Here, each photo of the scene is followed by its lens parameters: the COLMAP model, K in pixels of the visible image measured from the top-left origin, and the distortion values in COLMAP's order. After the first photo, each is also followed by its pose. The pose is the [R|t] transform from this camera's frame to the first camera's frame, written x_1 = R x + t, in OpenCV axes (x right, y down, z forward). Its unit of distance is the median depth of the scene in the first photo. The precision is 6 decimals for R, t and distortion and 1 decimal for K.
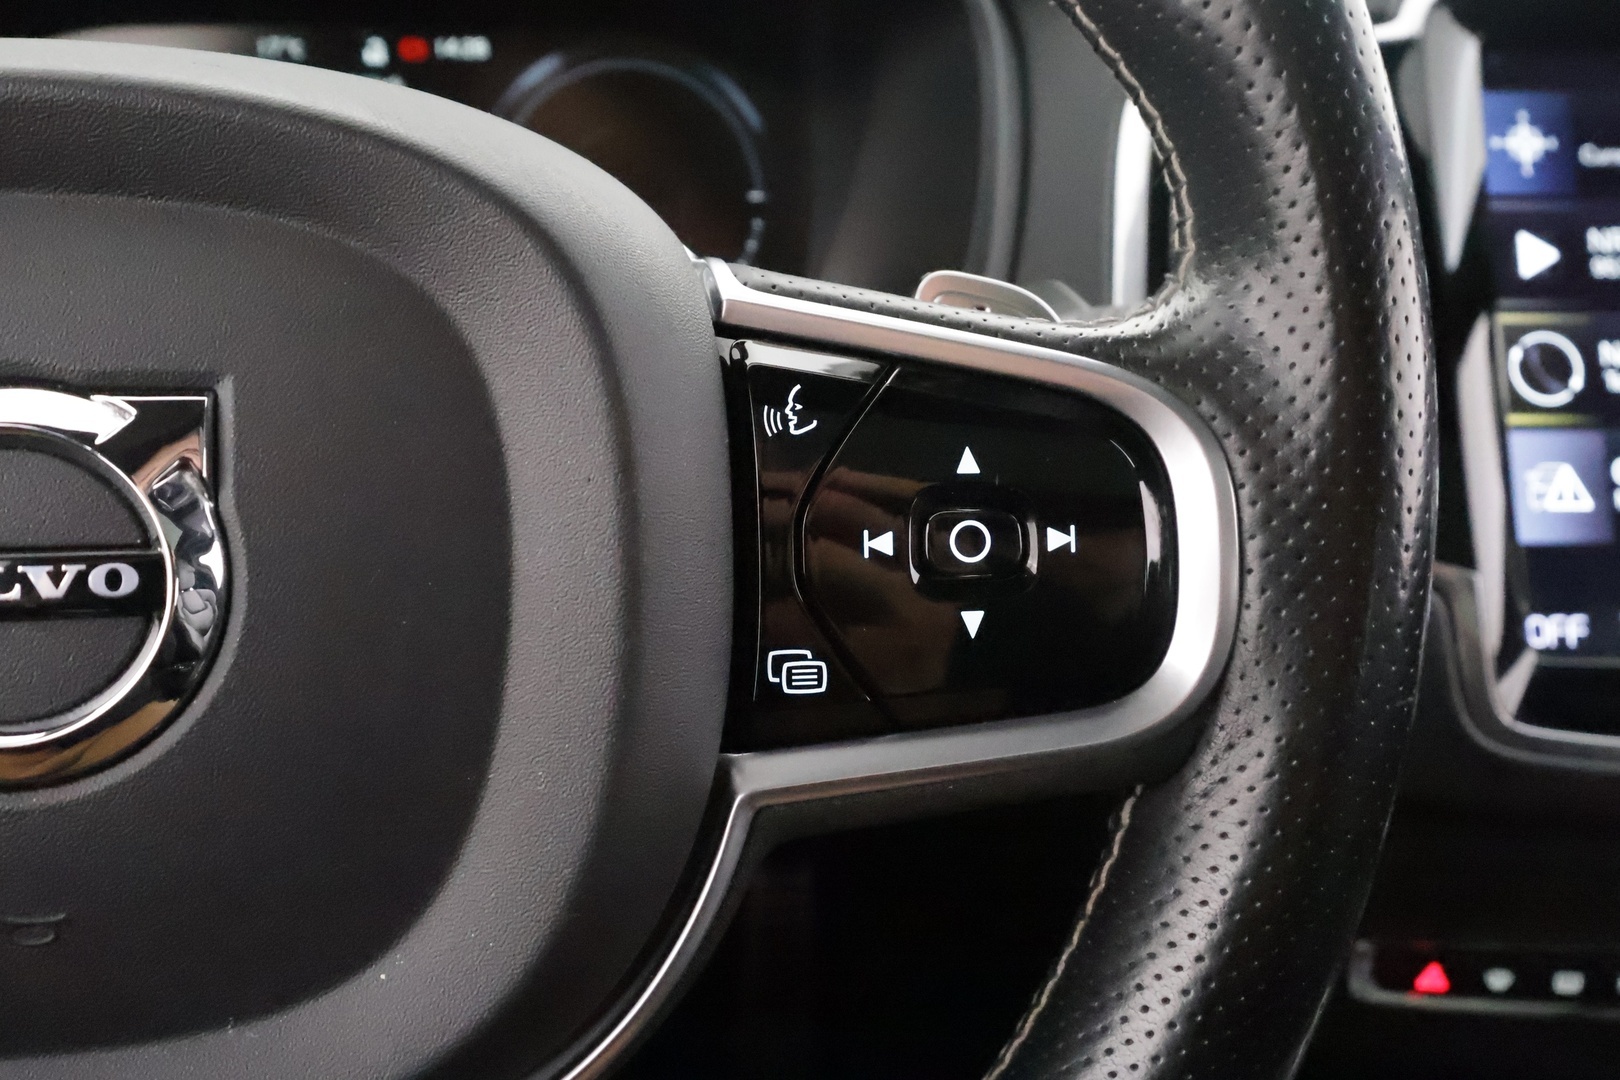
lens RADIAL K [[1339.4, 0, 793.2], [0, 1339.4, 548.1], [0, 0, 1]] dist [0.002499, -0.003176]
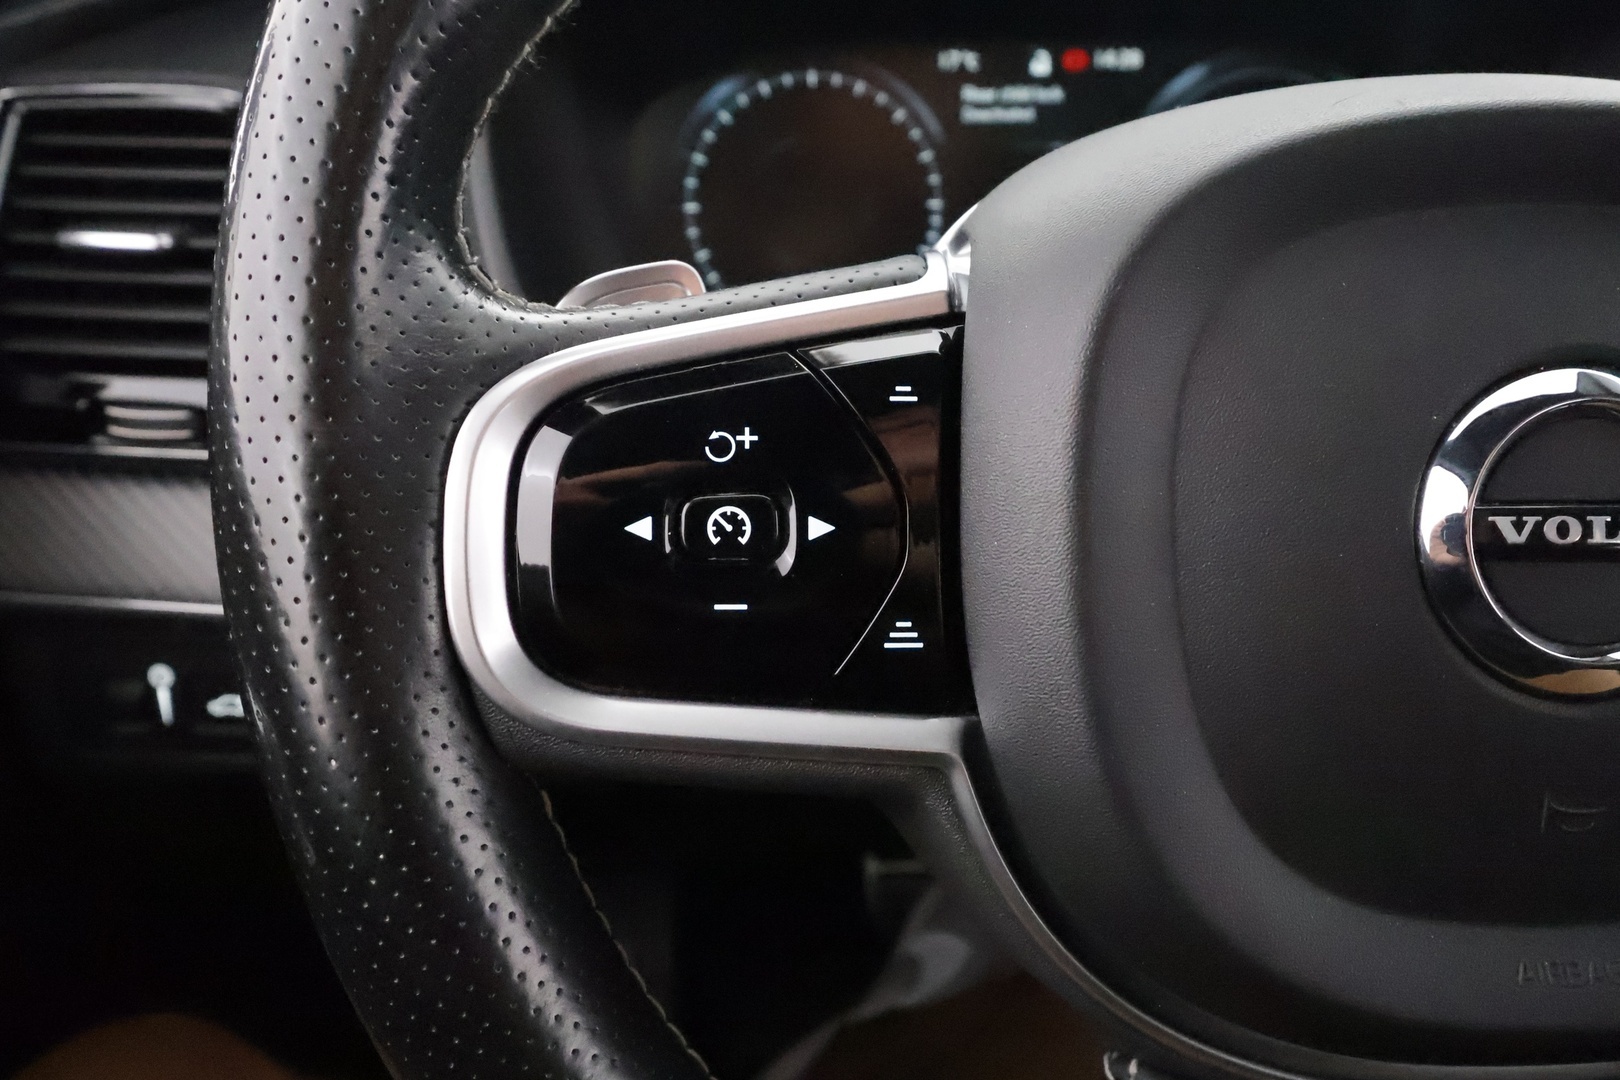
lens RADIAL K [[1339.4, 0, 812.0], [0, 1339.4, 527.6], [0, 0, 1]] dist [0.002499, -0.003176]
pose [[0.994730, 0.024929, -0.099448, -0.920458], [-0.025748, 0.999644, -0.006961, 0.041383], [0.099239, 0.009485, 0.995018, -0.222457]]
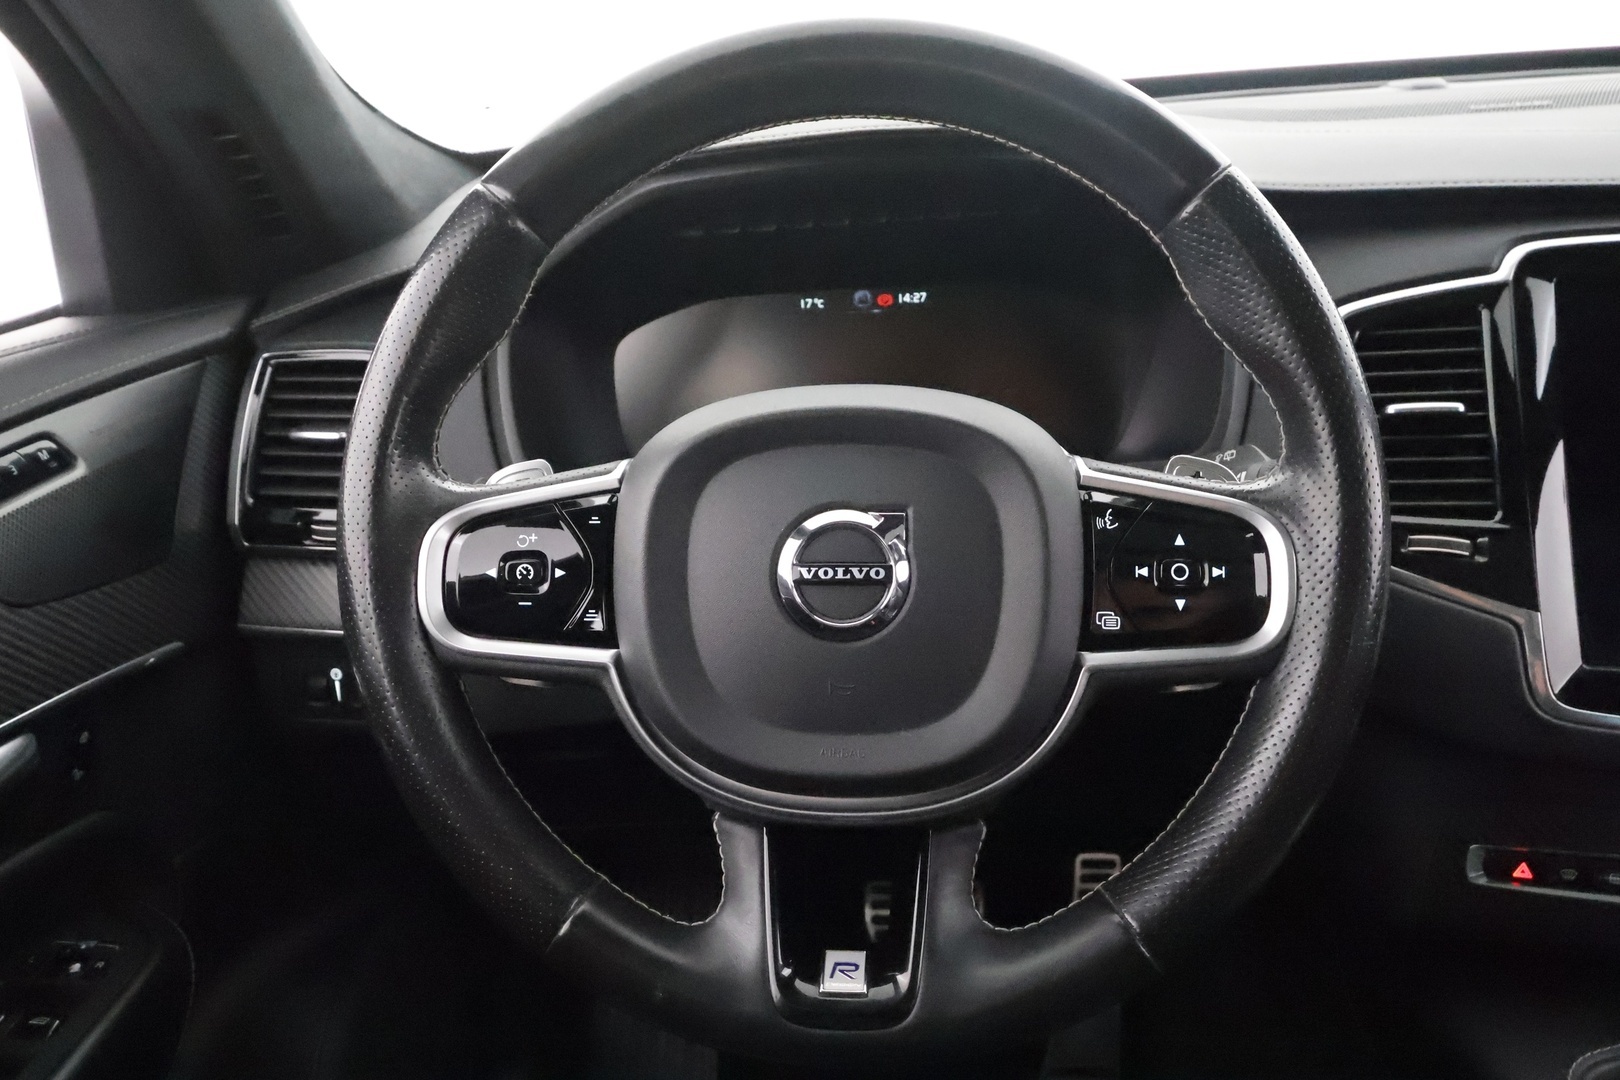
lens RADIAL K [[1339.4, 0, 816.3], [0, 1339.4, 531.5], [0, 0, 1]] dist [0.002499, -0.003176]
pose [[0.970749, 0.015598, -0.239589, 0.070463], [-0.034070, 0.996738, -0.073155, 0.125260], [0.237667, 0.079178, 0.968114, -1.583101]]
